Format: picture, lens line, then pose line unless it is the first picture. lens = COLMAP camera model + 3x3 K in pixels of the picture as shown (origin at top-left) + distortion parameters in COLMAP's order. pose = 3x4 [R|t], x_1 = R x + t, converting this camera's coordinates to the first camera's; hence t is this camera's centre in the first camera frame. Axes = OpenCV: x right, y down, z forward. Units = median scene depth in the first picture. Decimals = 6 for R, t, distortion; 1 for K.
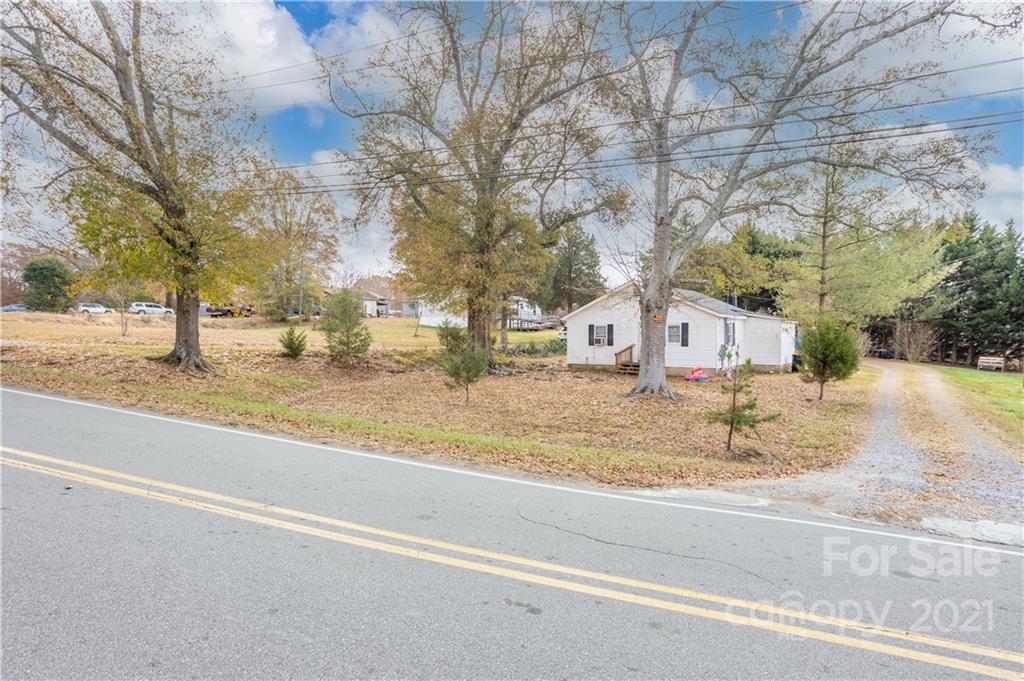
lens RADIAL K [[500.4, 0, 522.5], [0, 500.4, 344.9], [0, 0, 1]] dist [0.002556, 0.001620]
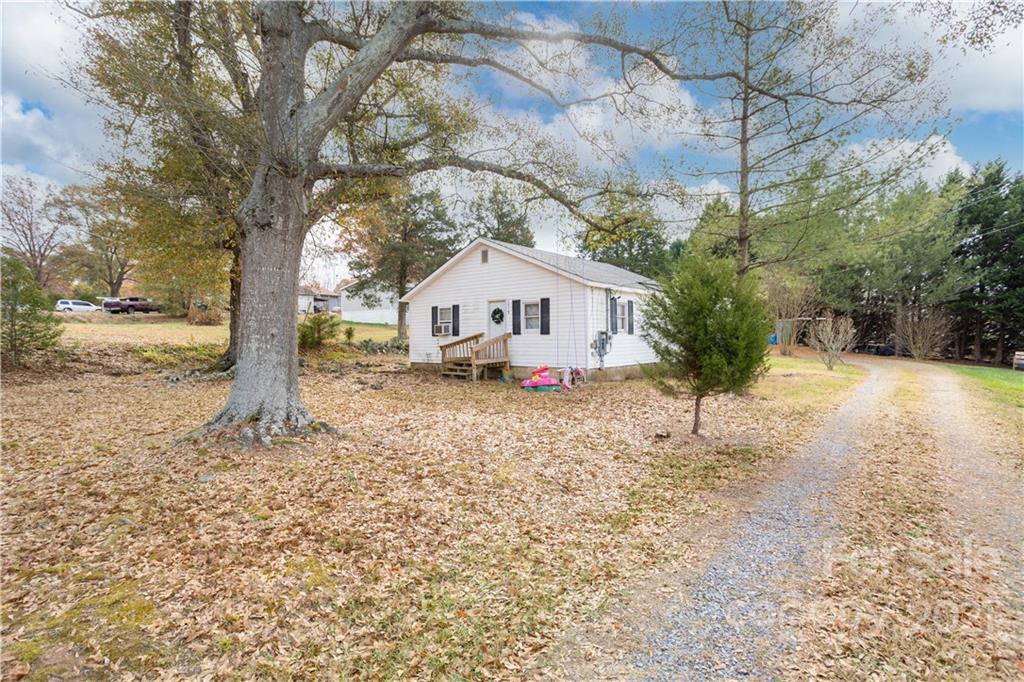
lens RADIAL K [[500.4, 0, 501.8], [0, 500.4, 336.1], [0, 0, 1]] dist [0.002556, 0.001620]
pose [[0.999083, -0.004904, -0.042544, 0.203767], [0.004015, 0.999773, -0.020934, 0.012600], [0.042637, 0.020744, 0.998875, 0.244909]]
